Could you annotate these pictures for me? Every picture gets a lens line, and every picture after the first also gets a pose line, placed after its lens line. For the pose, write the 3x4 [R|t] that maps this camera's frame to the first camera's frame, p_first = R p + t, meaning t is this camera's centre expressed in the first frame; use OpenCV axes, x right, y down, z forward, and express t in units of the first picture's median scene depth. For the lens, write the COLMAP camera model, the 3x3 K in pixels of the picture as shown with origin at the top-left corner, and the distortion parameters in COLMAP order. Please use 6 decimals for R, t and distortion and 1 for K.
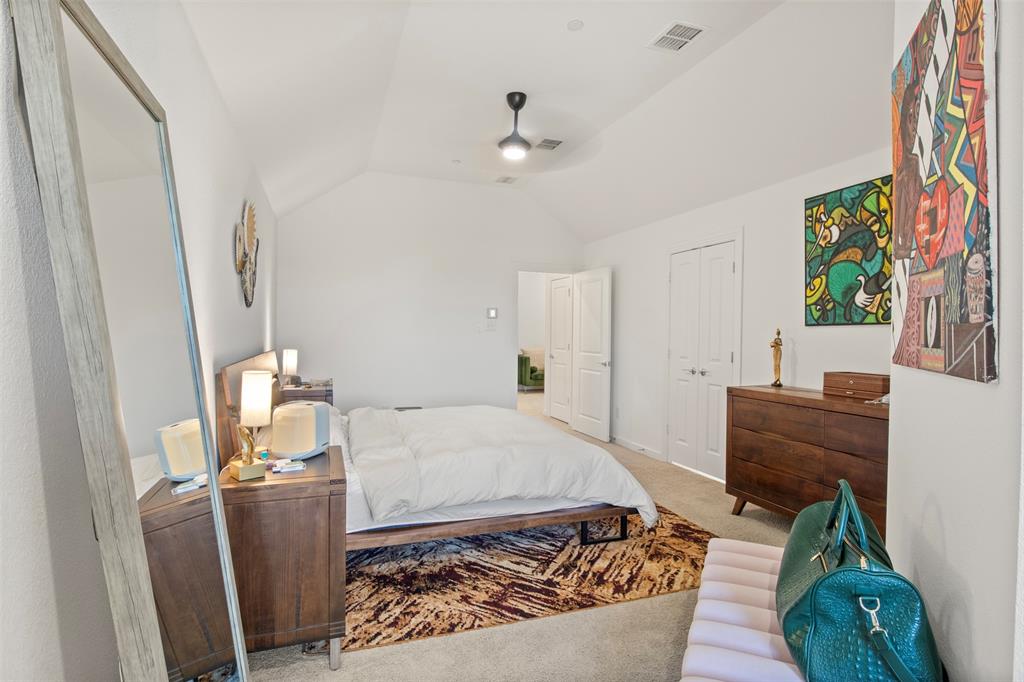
lens RADIAL K [[487.0, 0, 513.6], [0, 487.0, 322.5], [0, 0, 1]] dist [-0.000996, 0.000090]
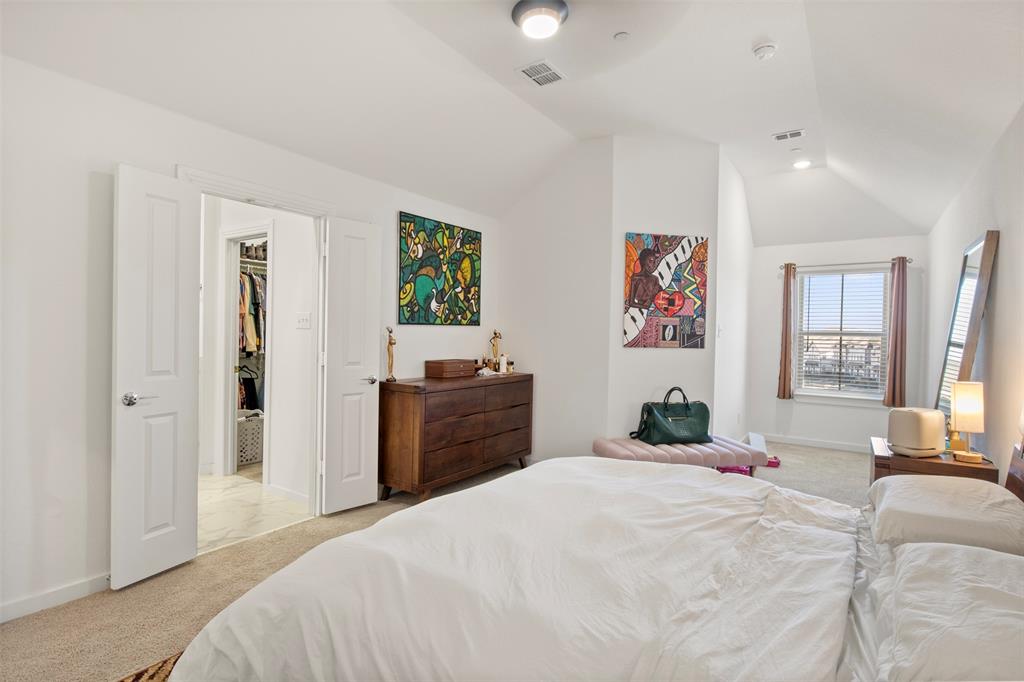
lens RADIAL K [[509.6, 0, 509.6], [0, 509.6, 327.0], [0, 0, 1]] dist [-0.018121, 0.000778]
pose [[-0.568350, -0.010465, 0.822720, -0.552956], [-0.040109, 0.999083, -0.015000, 0.022277], [-0.821808, -0.041523, -0.568249, 1.565337]]
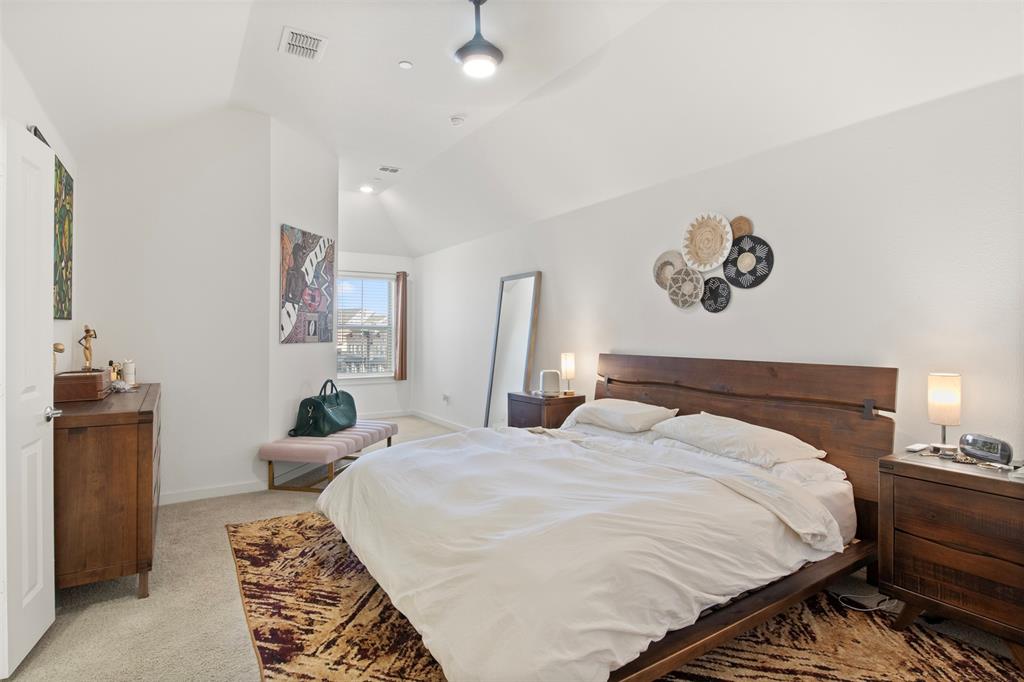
lens RADIAL K [[509.6, 0, 509.6], [0, 509.6, 327.0], [0, 0, 1]] dist [-0.018121, 0.000778]
pose [[-0.973660, -0.016935, -0.227375, 0.131755], [-0.010045, 0.999456, -0.031425, 0.036364], [0.227784, -0.028314, -0.973300, 1.939784]]
